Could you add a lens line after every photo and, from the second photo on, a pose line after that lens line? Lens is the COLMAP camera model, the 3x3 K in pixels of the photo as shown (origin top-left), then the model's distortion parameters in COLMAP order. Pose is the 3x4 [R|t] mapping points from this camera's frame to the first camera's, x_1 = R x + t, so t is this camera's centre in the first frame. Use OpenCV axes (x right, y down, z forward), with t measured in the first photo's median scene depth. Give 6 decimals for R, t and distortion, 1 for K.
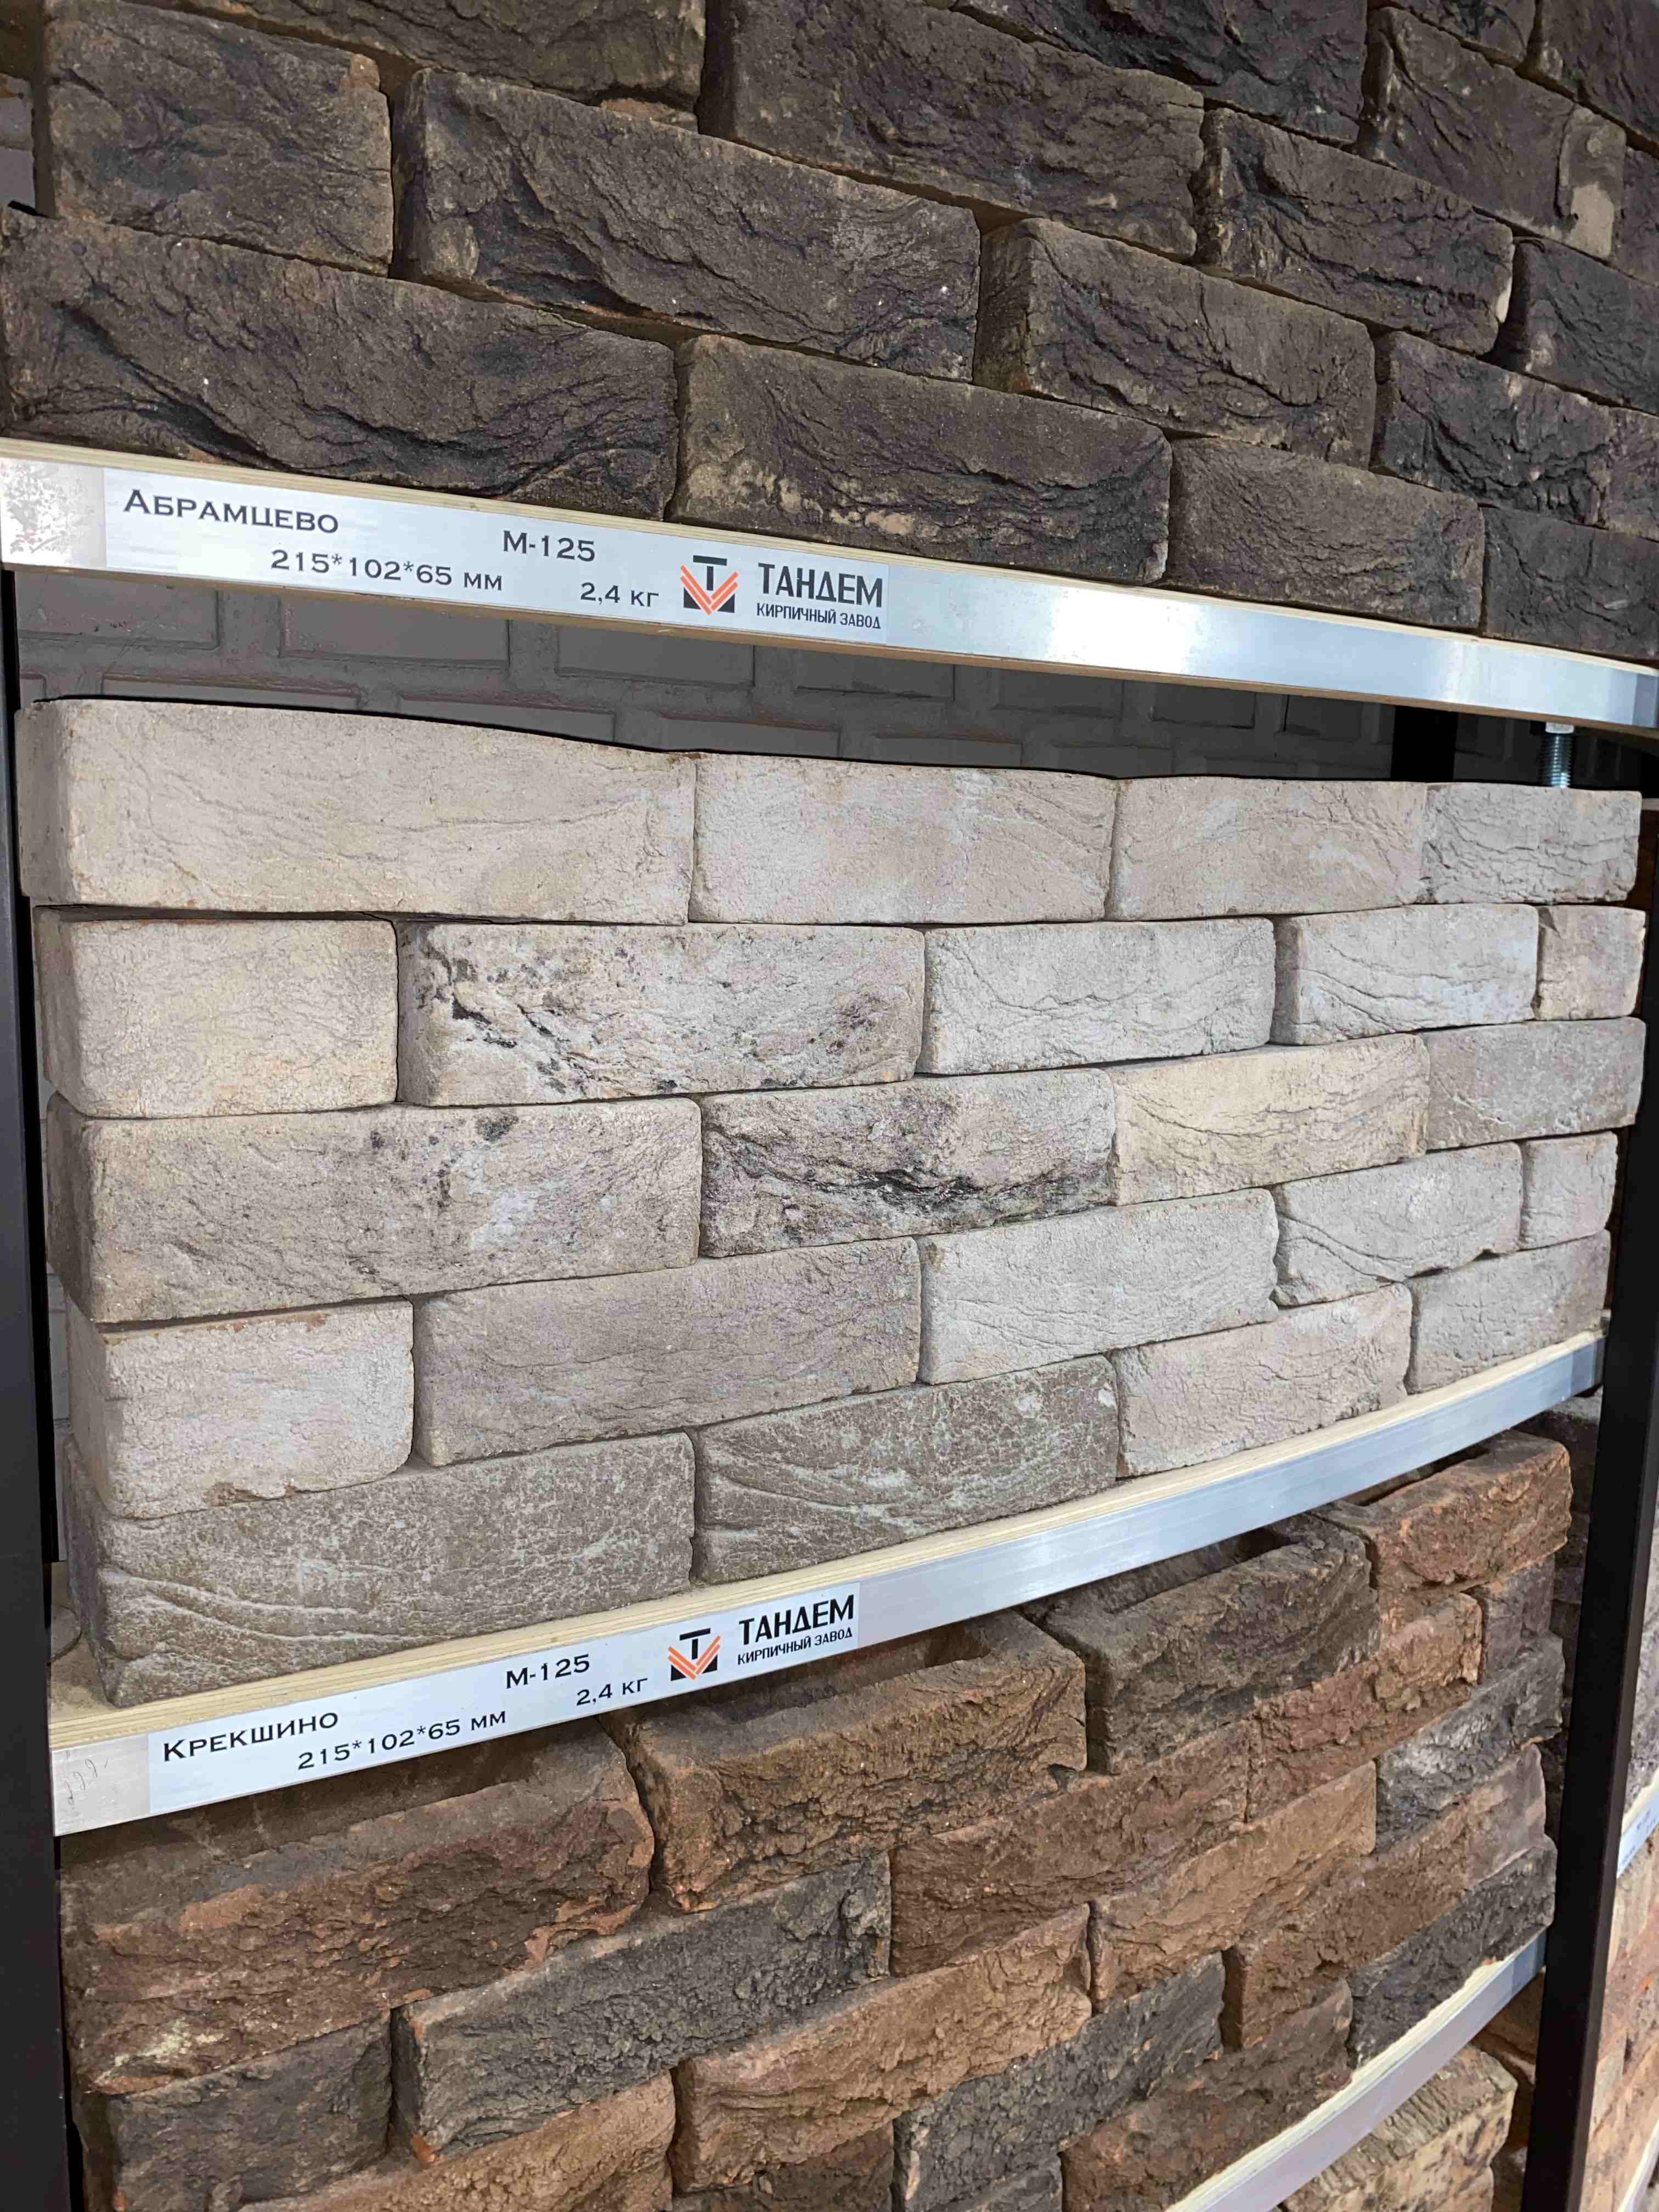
lens RADIAL K [[1649.2, 0, 809.1], [0, 1649.2, 1082.9], [0, 0, 1]] dist [0.016600, -0.018897]
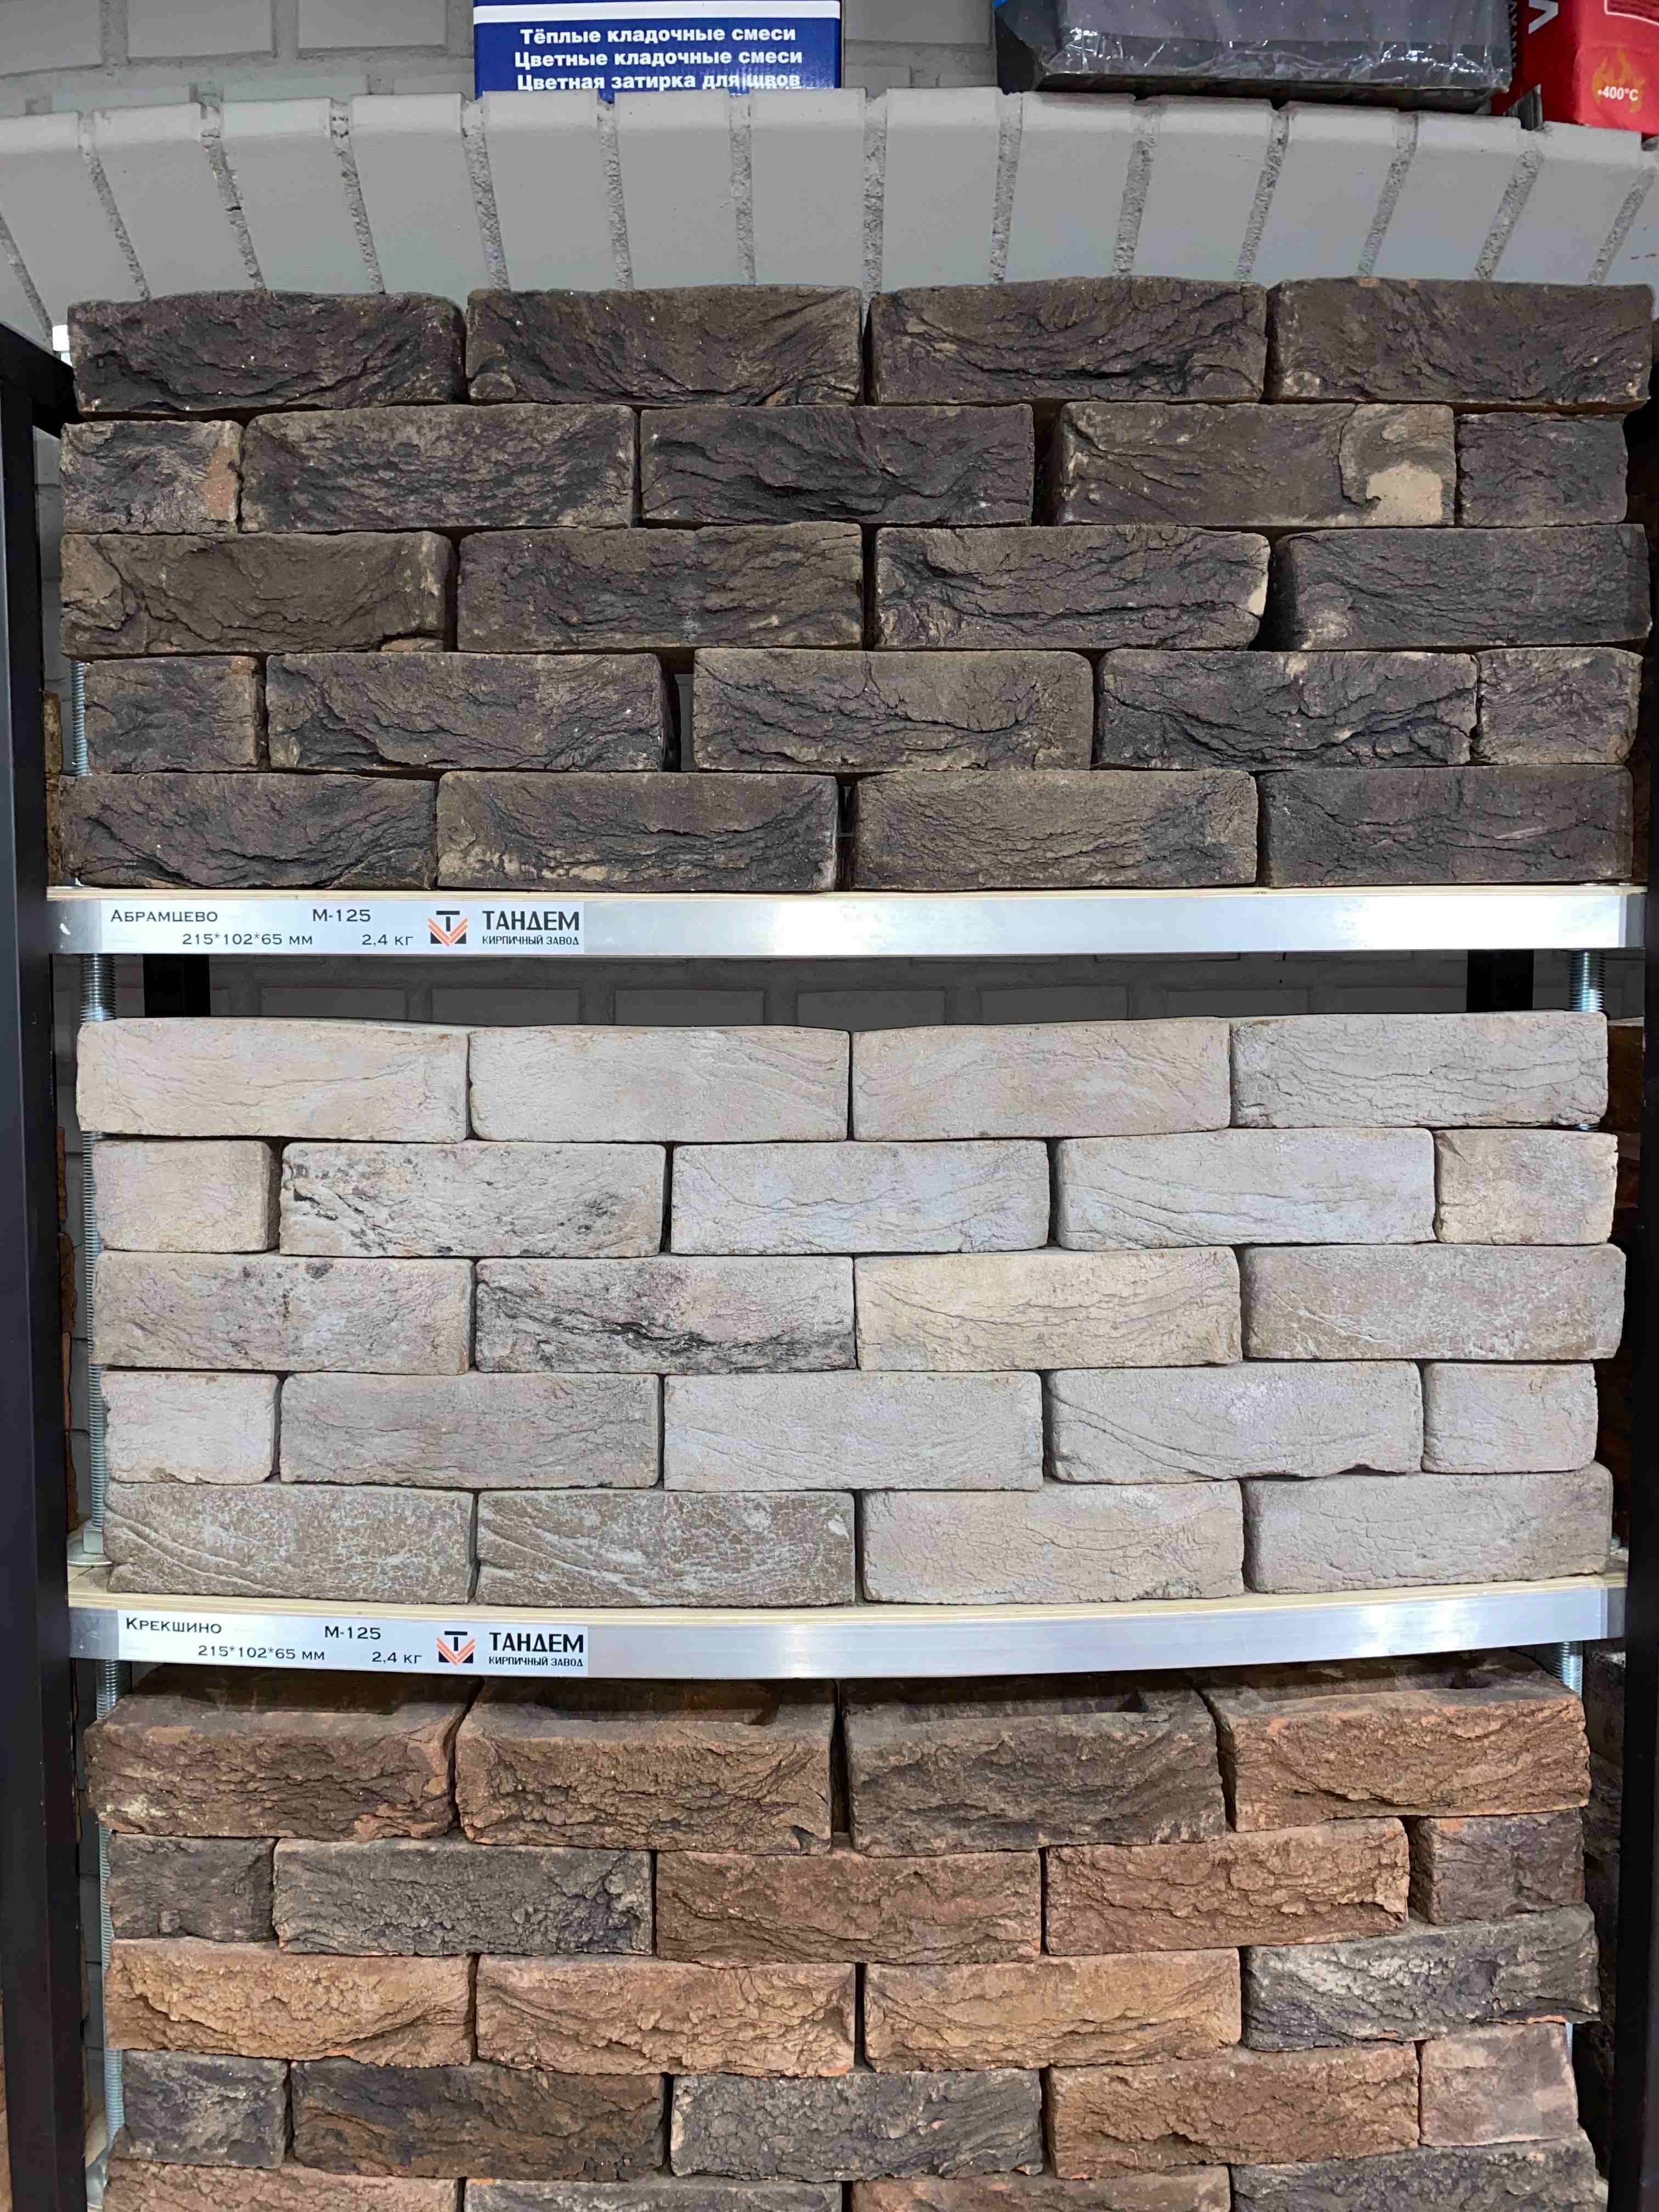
lens RADIAL K [[1649.2, 0, 829.6], [0, 1649.2, 1077.5], [0, 0, 1]] dist [0.016600, -0.018897]
pose [[0.840155, 0.007047, -0.542300, 0.908078], [-0.056707, 0.995576, -0.074916, -0.055673], [0.539373, 0.093693, 0.836838, -0.073052]]
